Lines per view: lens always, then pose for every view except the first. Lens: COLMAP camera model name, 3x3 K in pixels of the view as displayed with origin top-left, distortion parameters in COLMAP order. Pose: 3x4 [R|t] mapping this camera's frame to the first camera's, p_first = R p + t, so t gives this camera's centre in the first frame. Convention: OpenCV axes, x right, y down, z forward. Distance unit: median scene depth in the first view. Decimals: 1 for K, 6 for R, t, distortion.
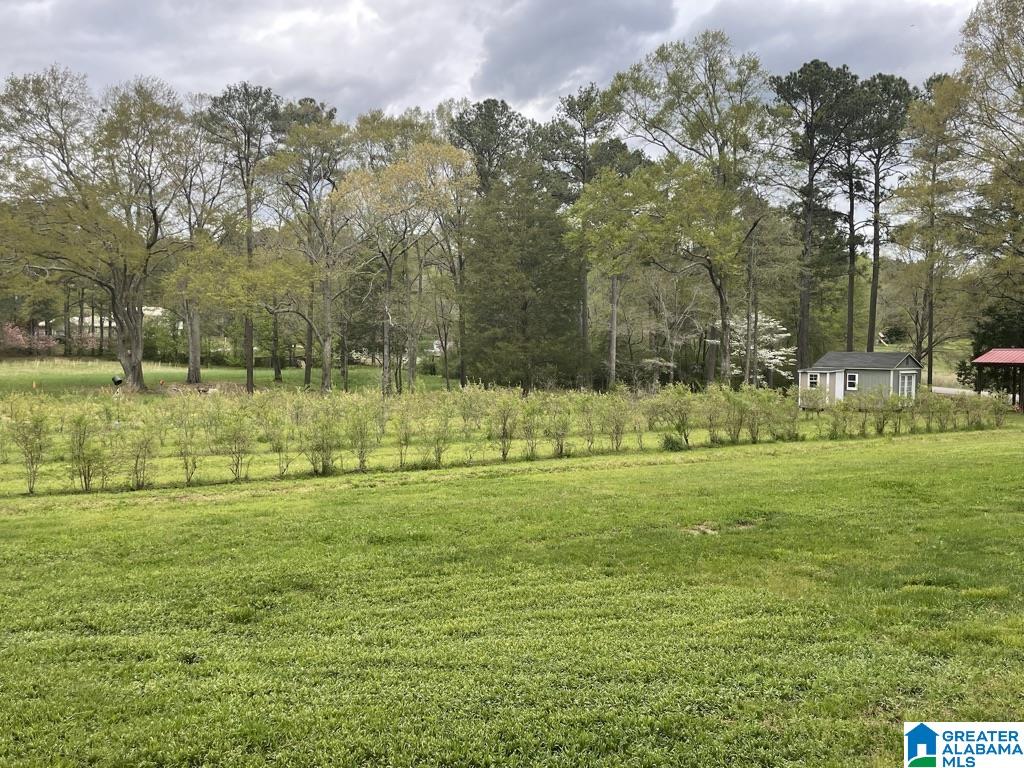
lens RADIAL K [[922.5, 0, 492.9], [0, 922.5, 357.2], [0, 0, 1]] dist [0.032912, 0.001520]
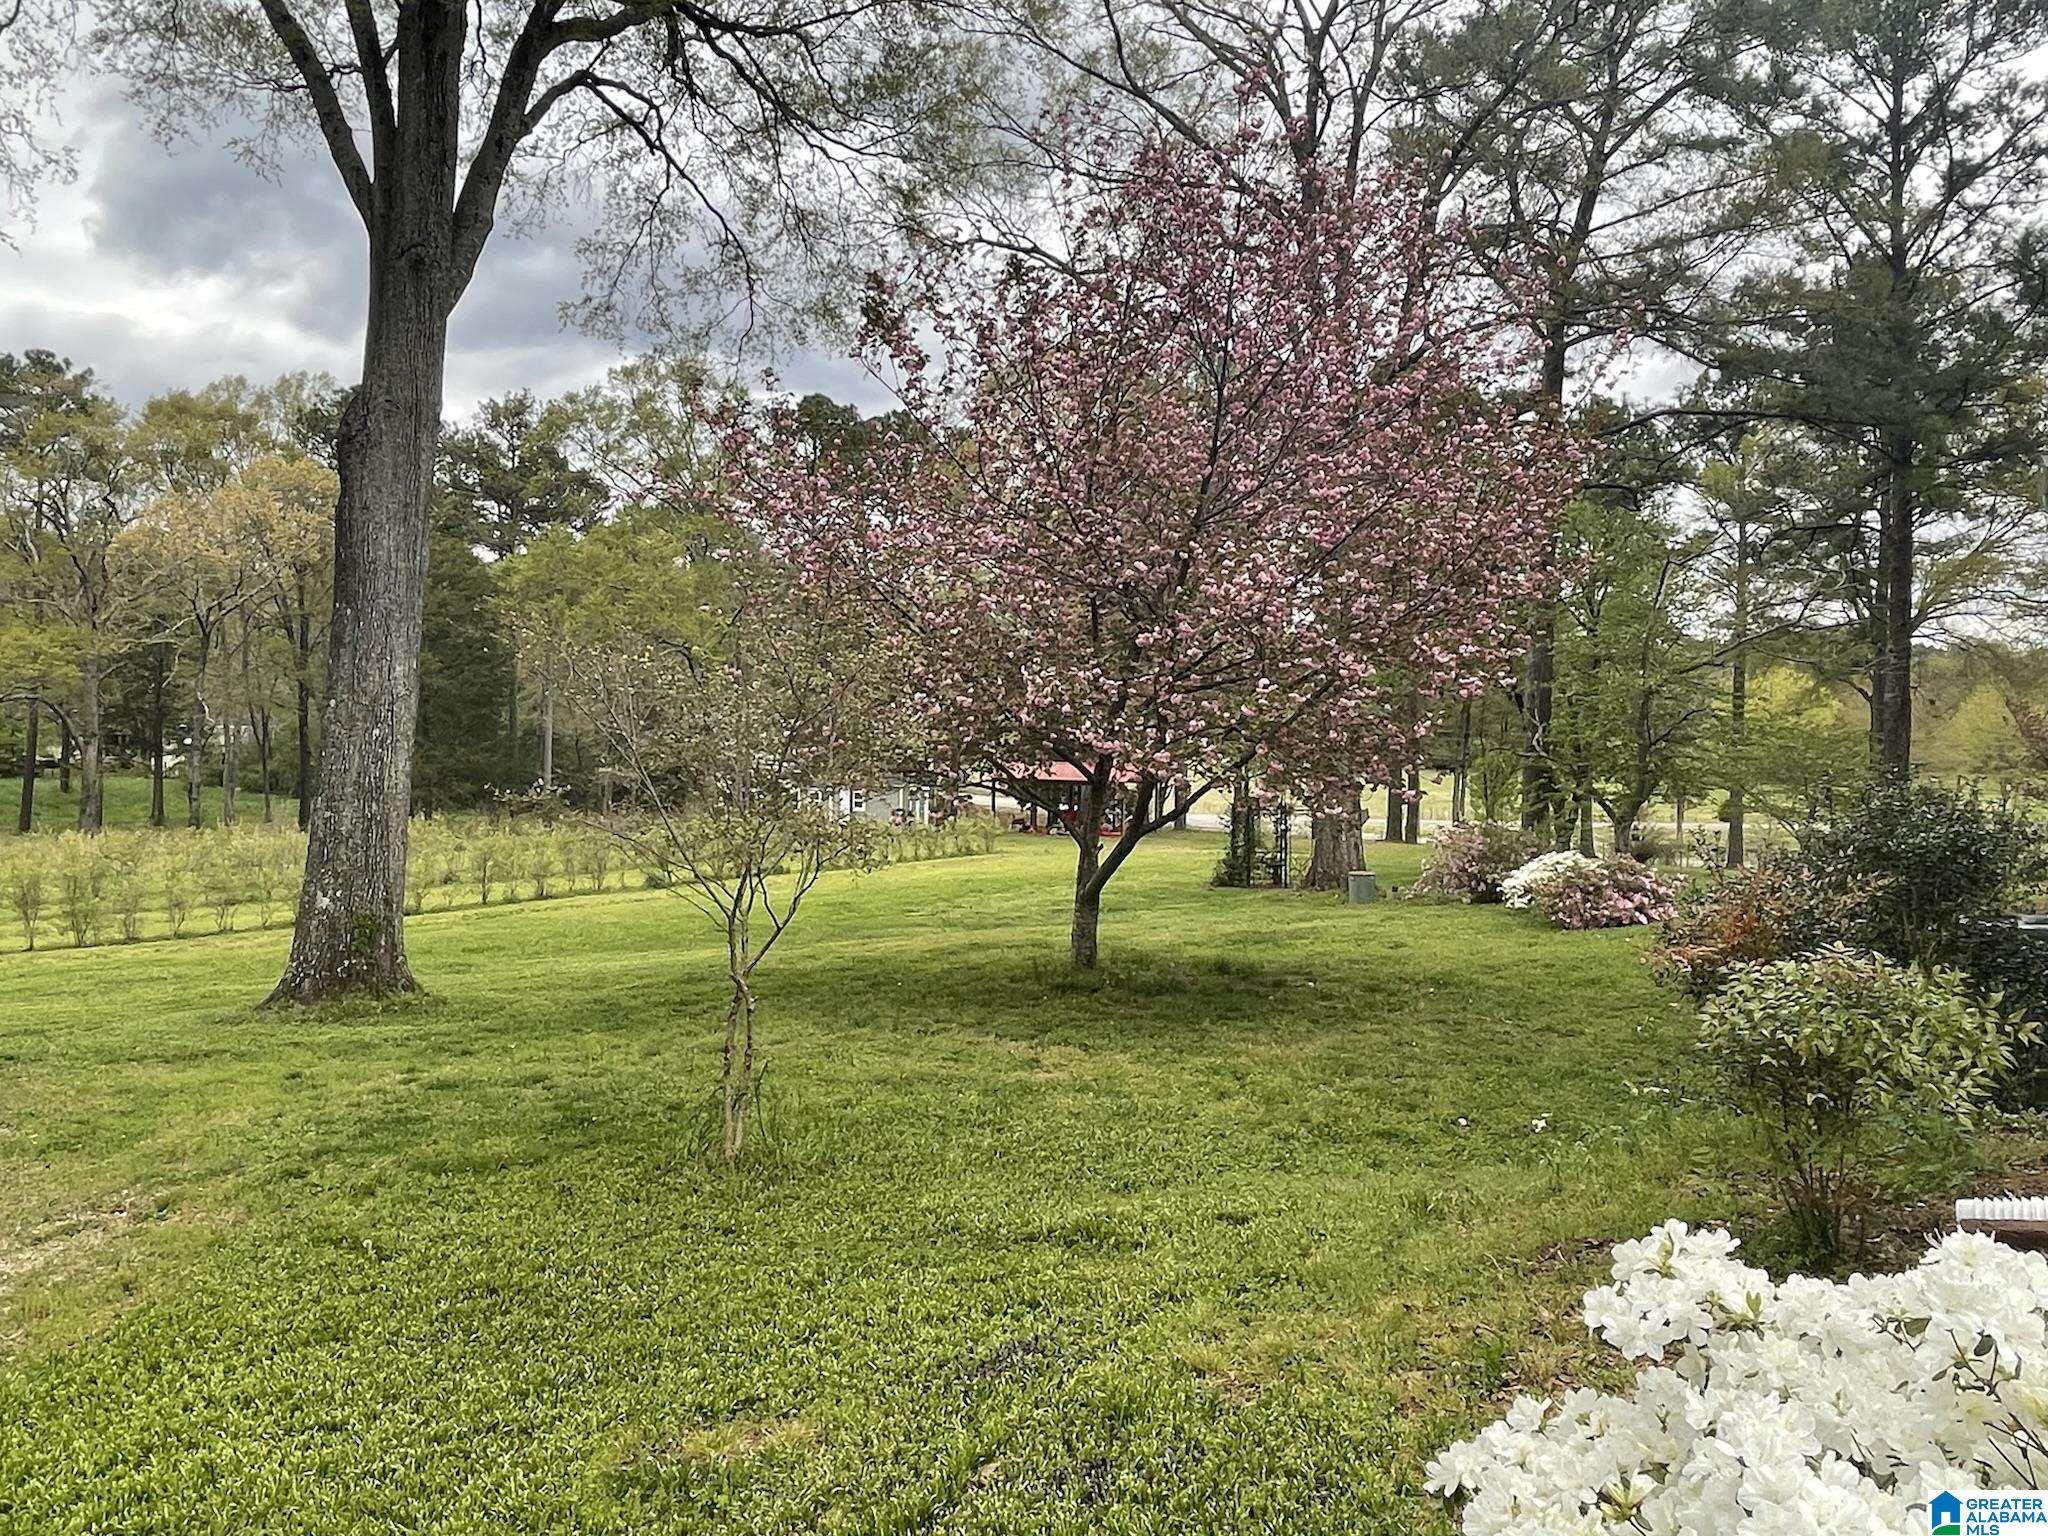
lens RADIAL K [[1544.1, 0, 1025.4], [0, 1544.1, 758.9], [0, 0, 1]] dist [0.003956, -0.000019]
pose [[0.900520, -0.001382, 0.434812, -0.166858], [-0.003432, 0.999941, 0.010286, -0.054446], [-0.434800, -0.010755, 0.900463, -0.650614]]
